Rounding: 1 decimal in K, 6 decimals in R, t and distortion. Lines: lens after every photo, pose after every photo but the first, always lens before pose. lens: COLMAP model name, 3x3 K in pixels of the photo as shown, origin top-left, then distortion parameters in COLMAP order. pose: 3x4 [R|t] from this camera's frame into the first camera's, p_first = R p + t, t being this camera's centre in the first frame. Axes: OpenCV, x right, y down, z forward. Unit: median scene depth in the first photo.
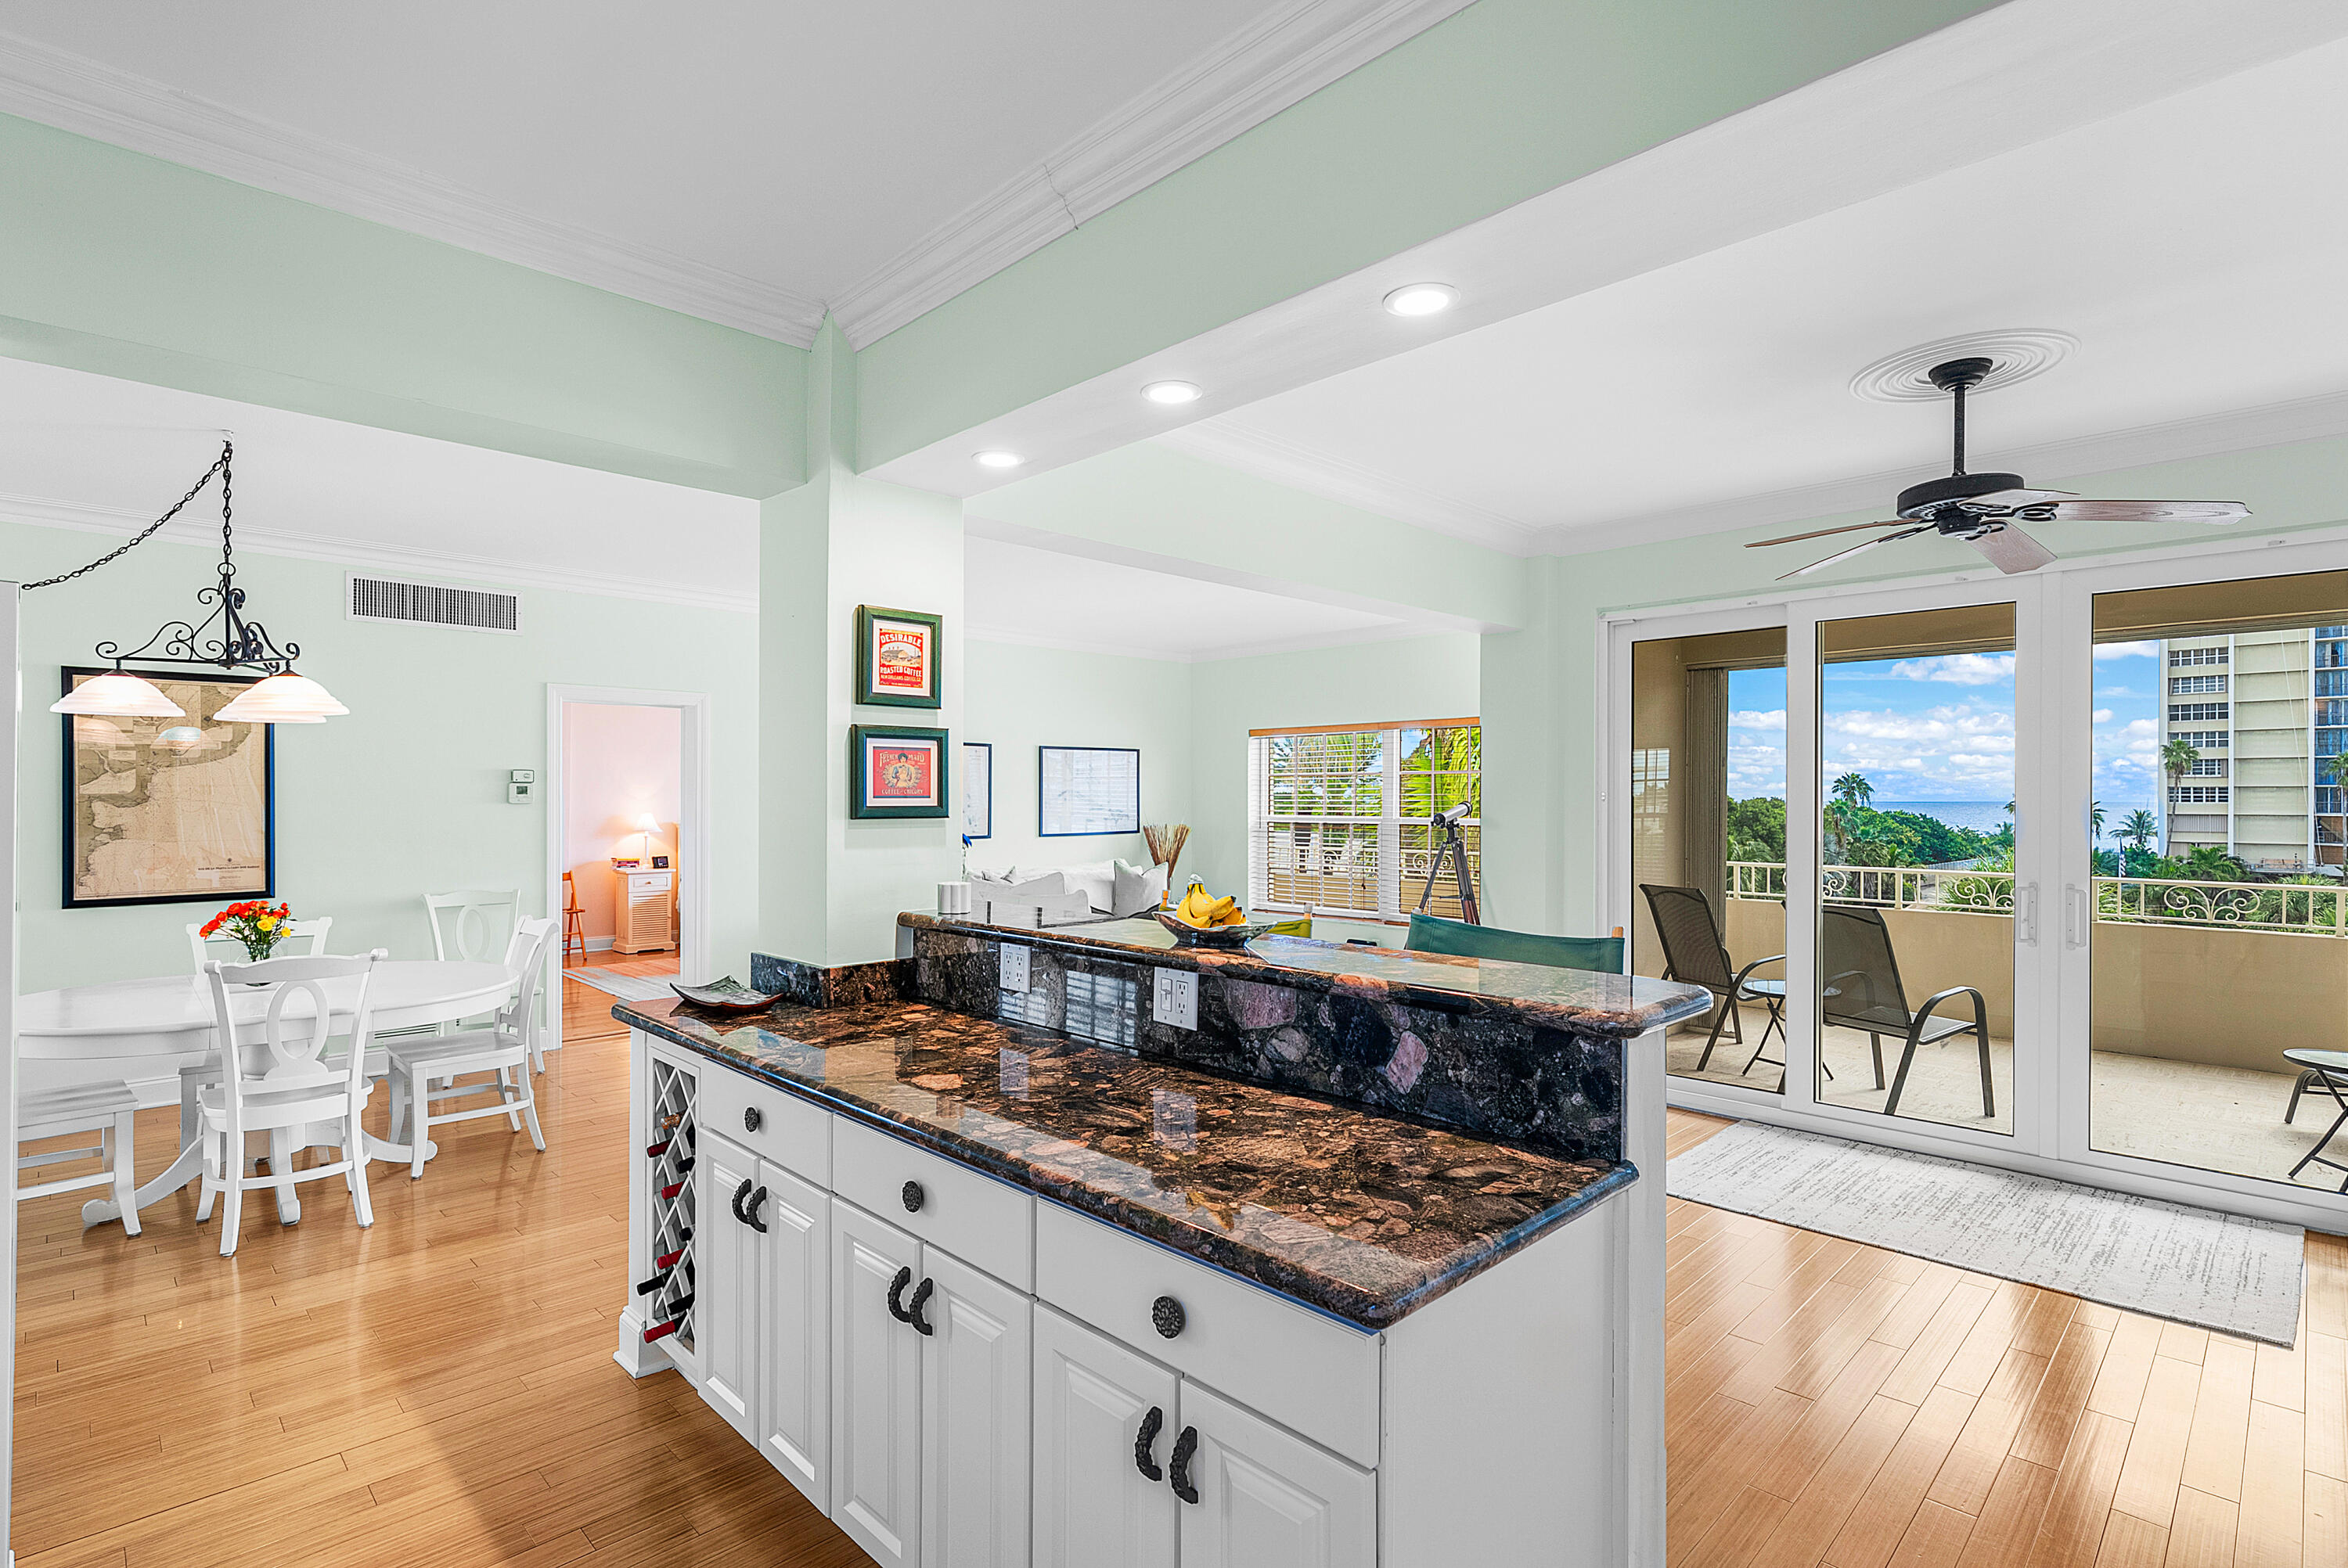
lens RADIAL K [[1123.8, 0, 1187.2], [0, 1123.8, 798.2], [0, 0, 1]] dist [0.000911, 0.000541]
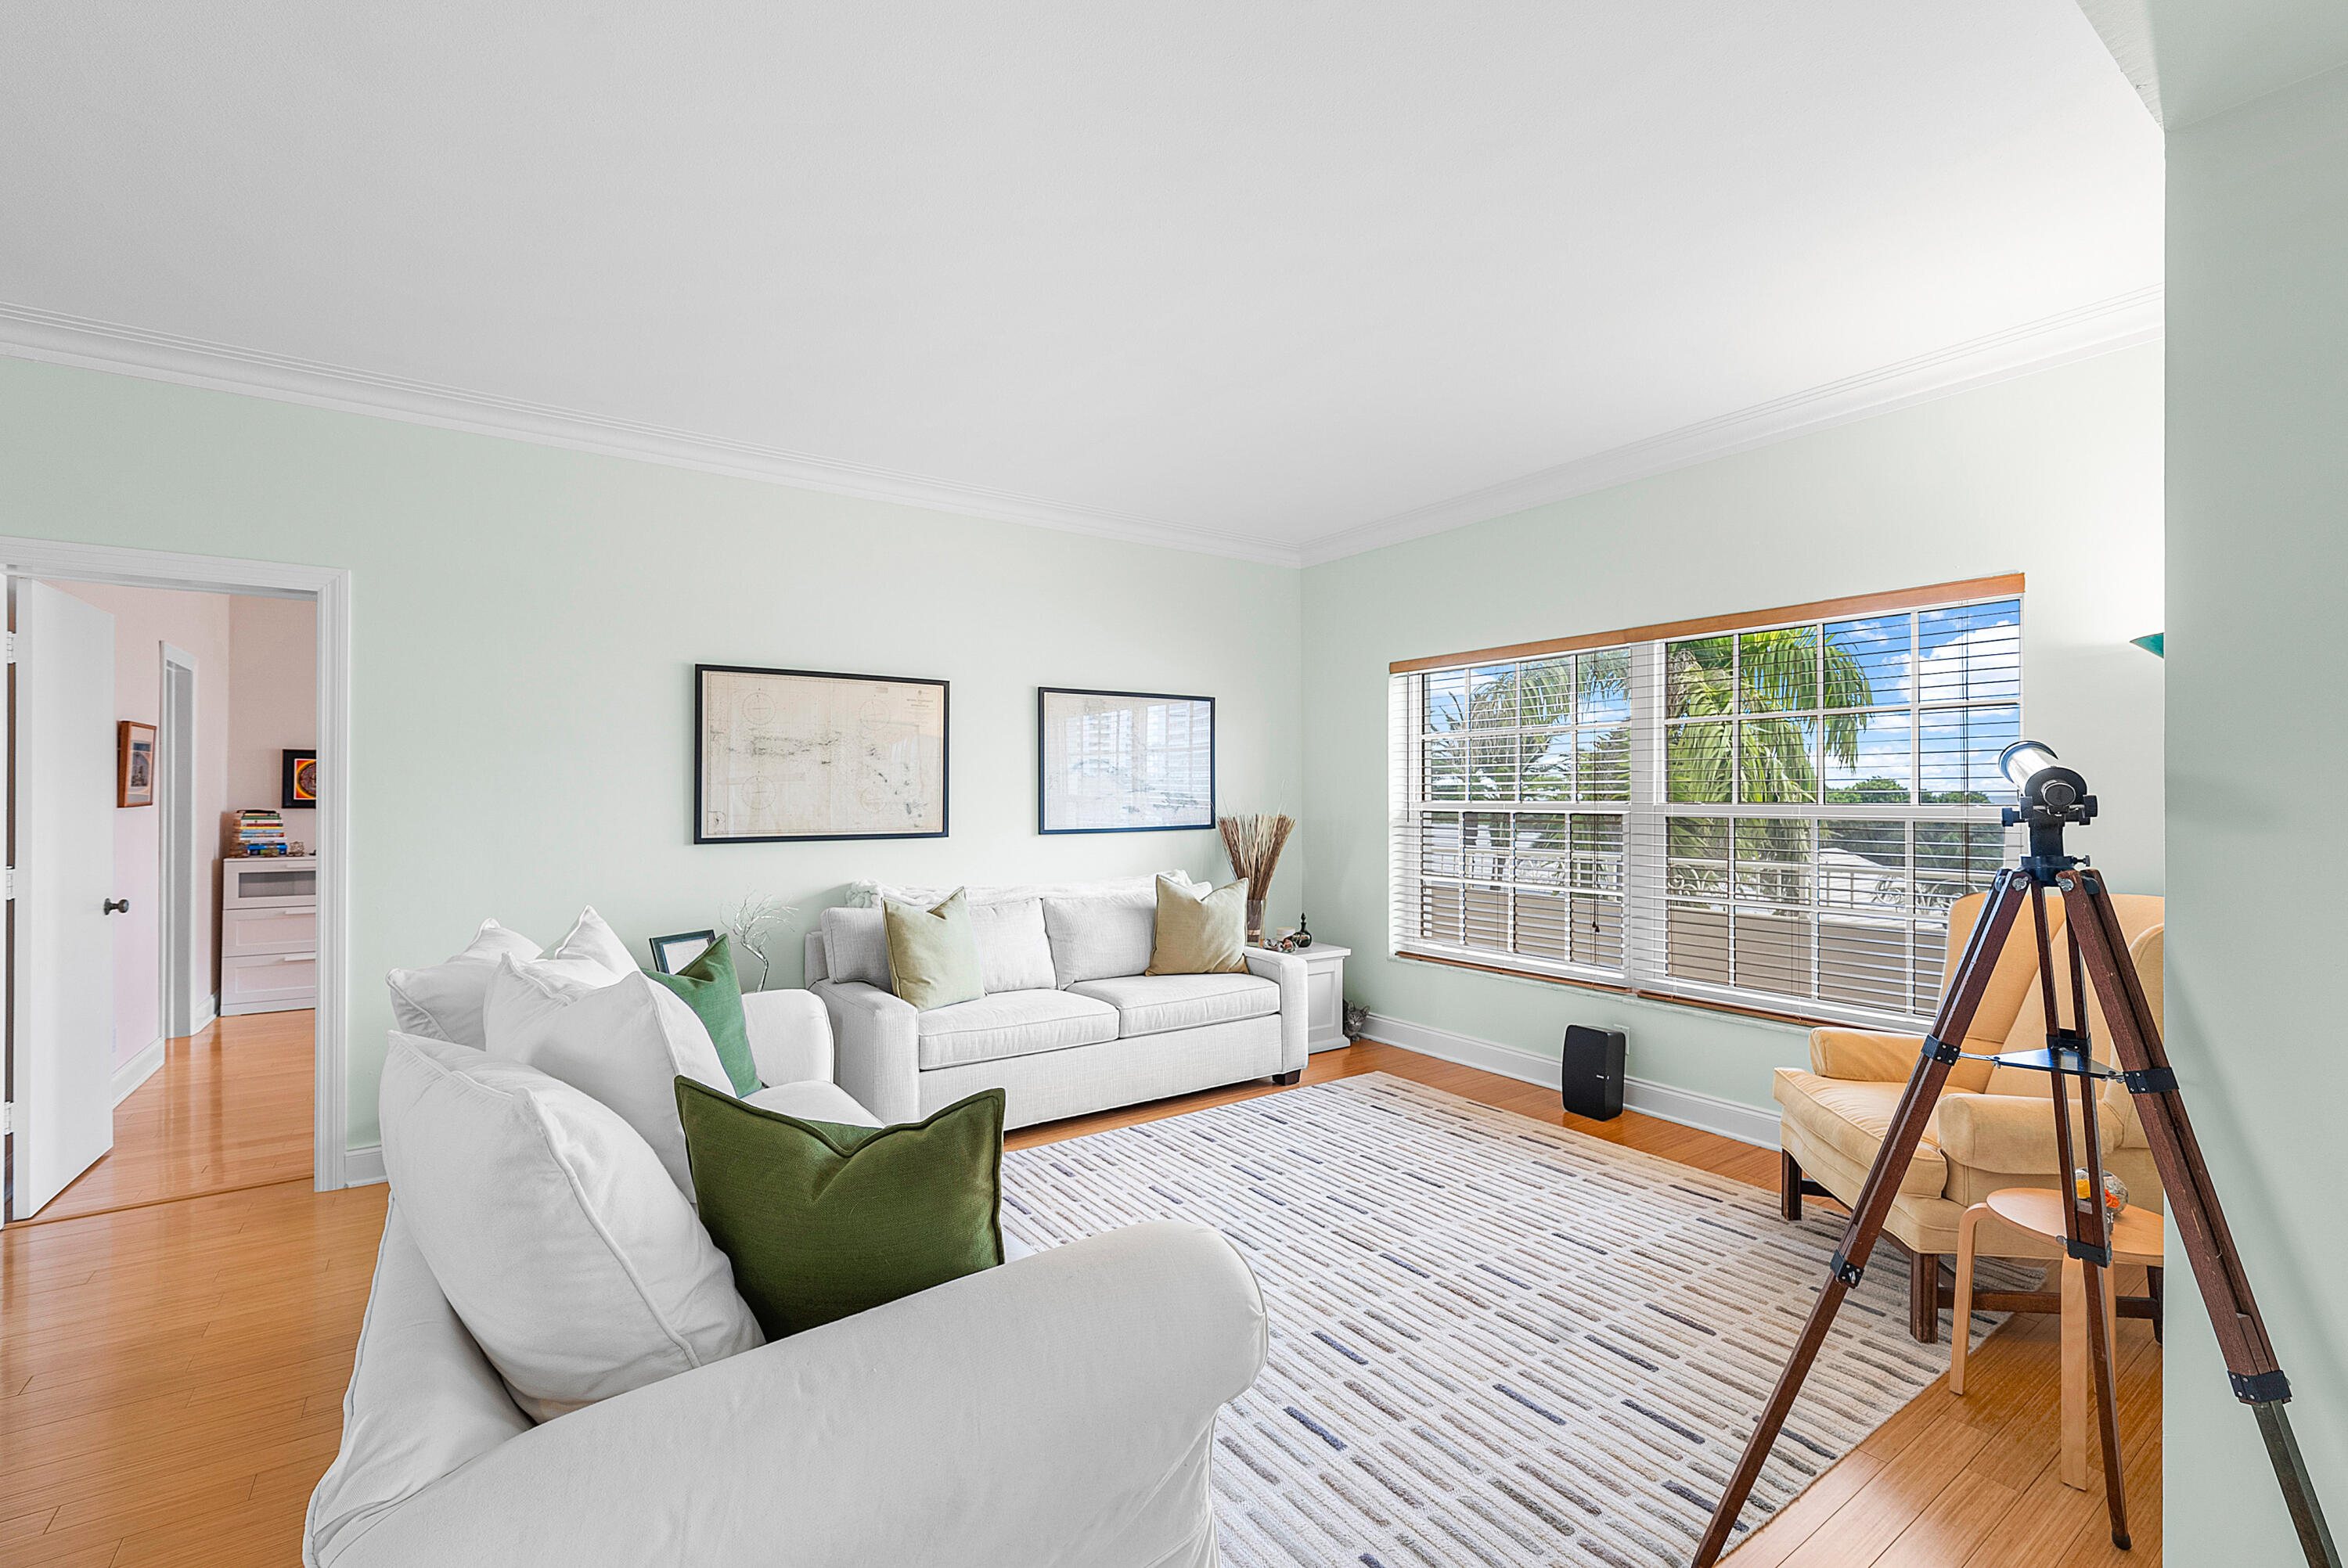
lens RADIAL K [[1017.1, 0, 1174.0], [0, 1017.1, 784.0], [0, 0, 1]] dist [0.002100, -0.000256]
pose [[0.984087, -0.003133, -0.177657, 0.057787], [0.001431, 0.999952, -0.009708, 0.017348], [0.177679, 0.009300, 0.984045, 0.658102]]
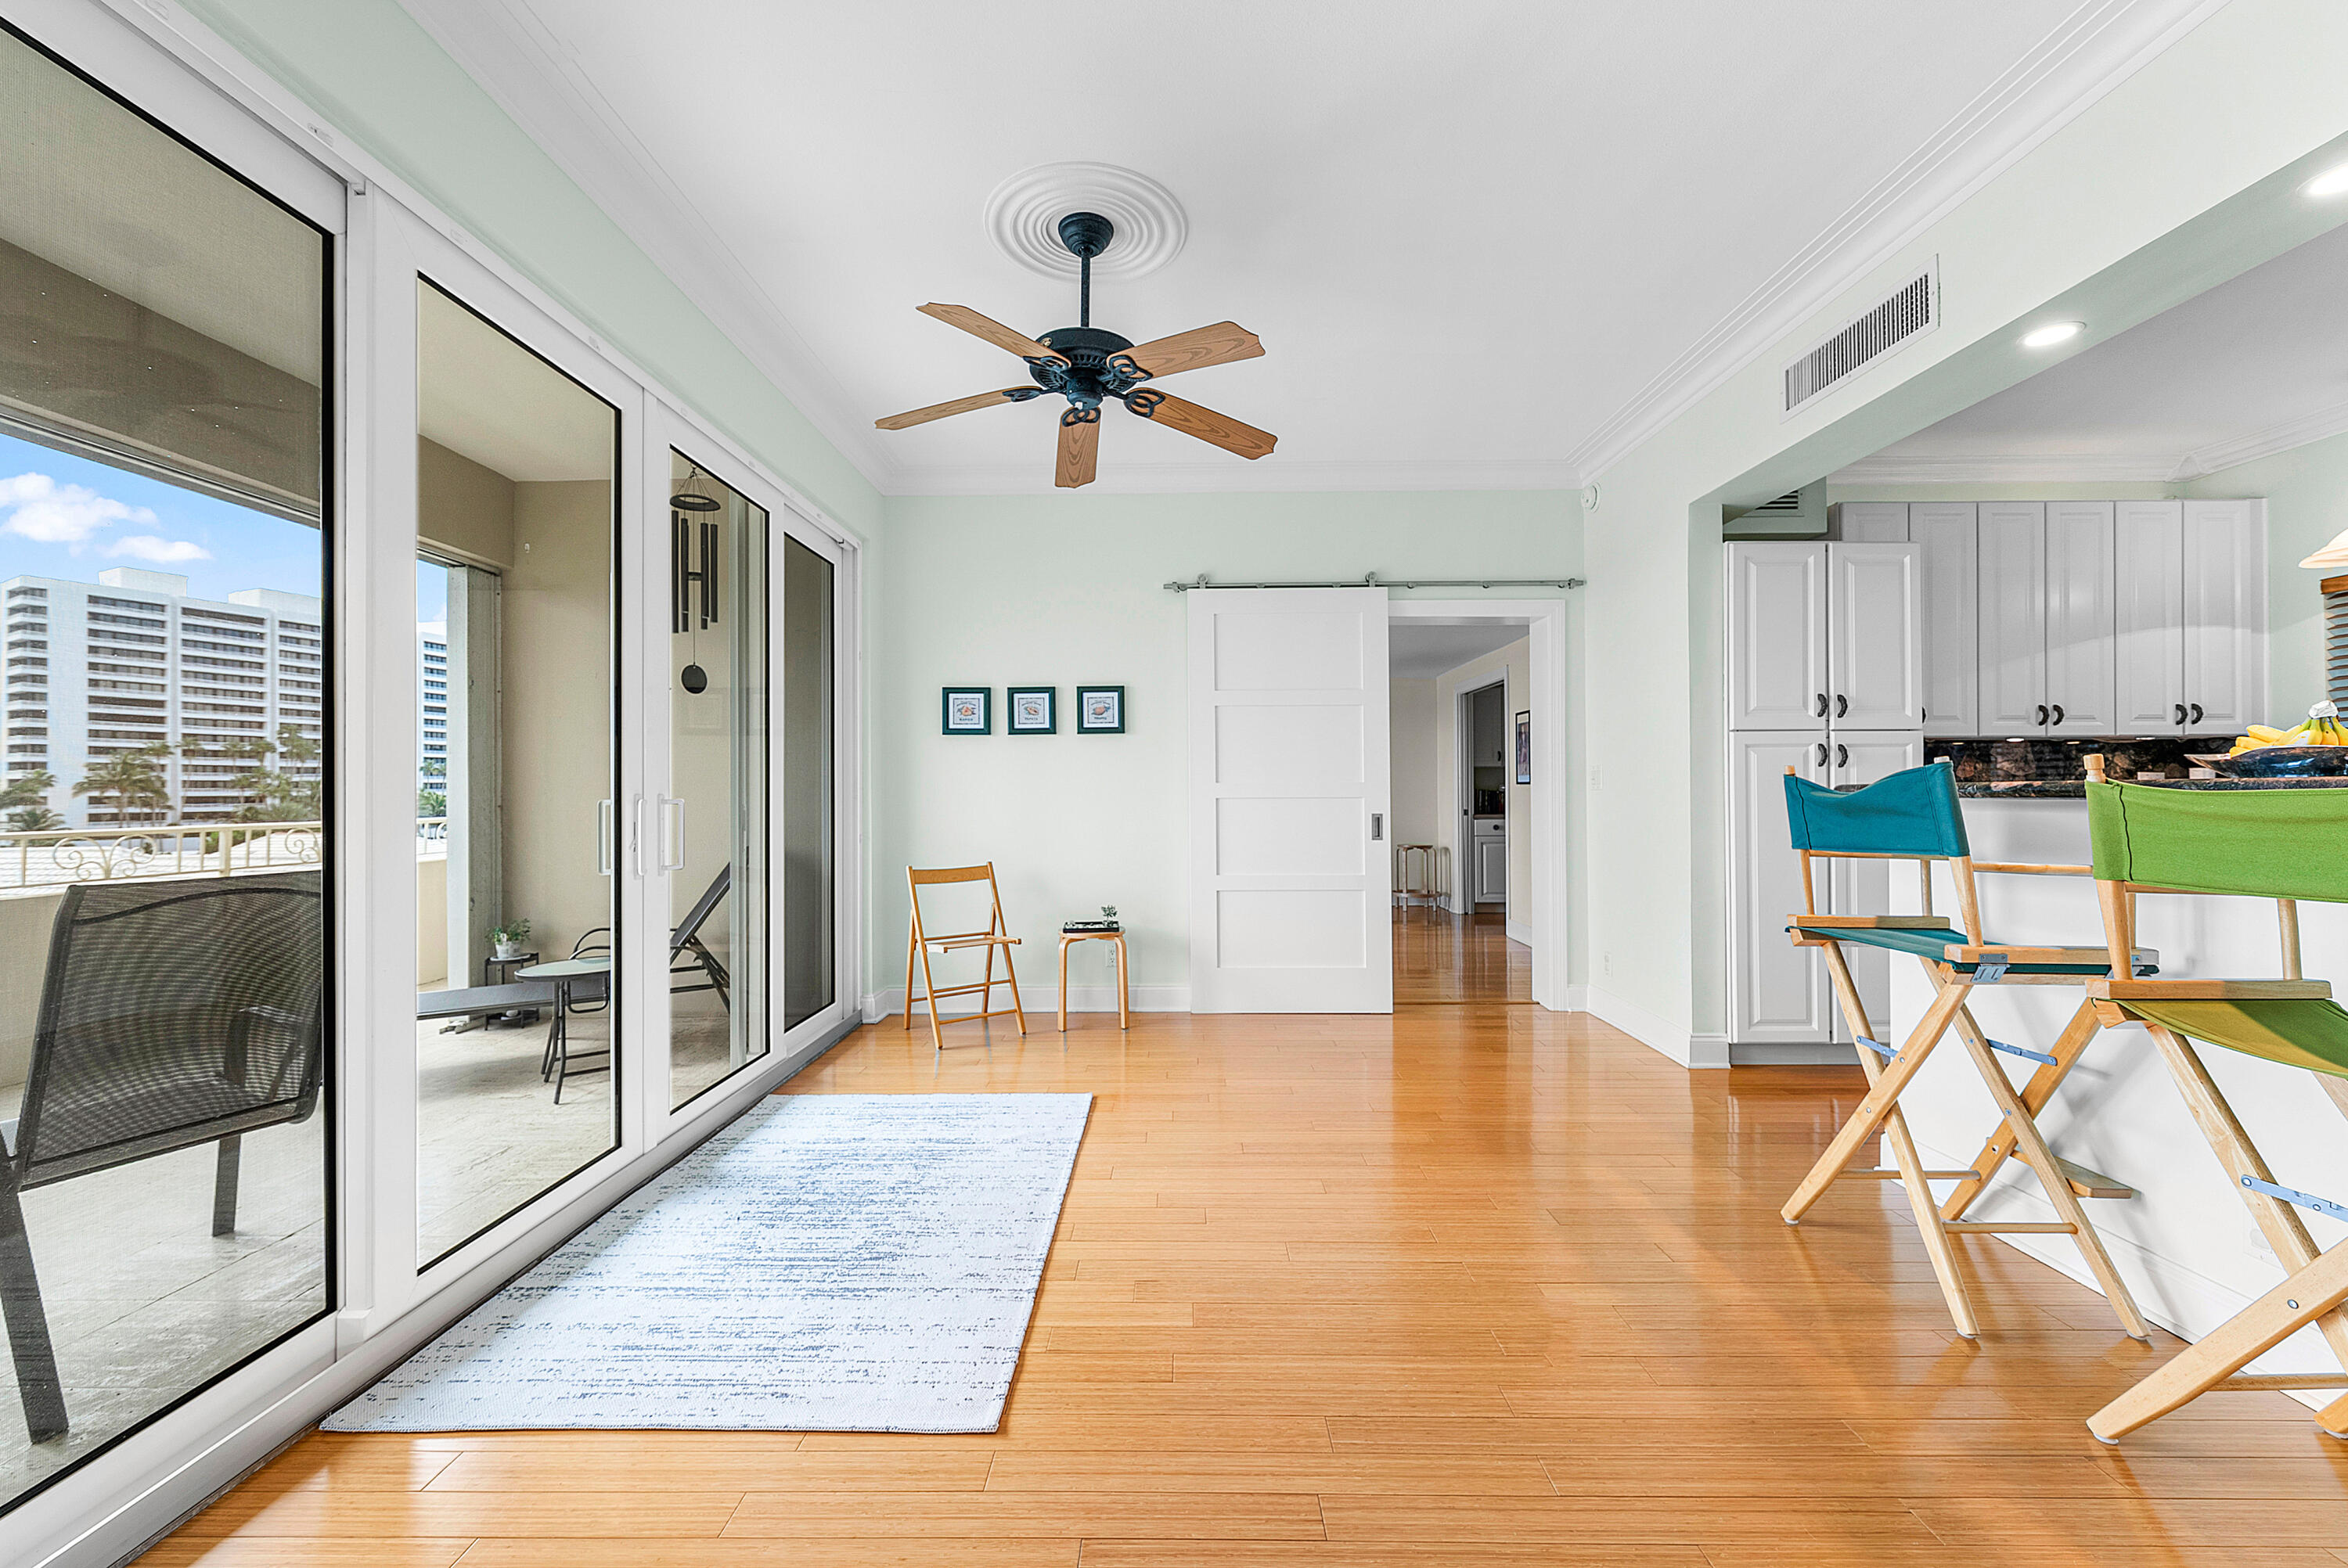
lens RADIAL K [[917.2, 0, 1164.2], [0, 917.2, 803.7], [0, 0, 1]] dist [-0.010109, 0.000038]
pose [[-0.694924, -0.004945, 0.719066, 0.047450], [0.003848, 0.999936, 0.010596, 0.052622], [-0.719073, 0.010130, -0.694861, 0.813649]]
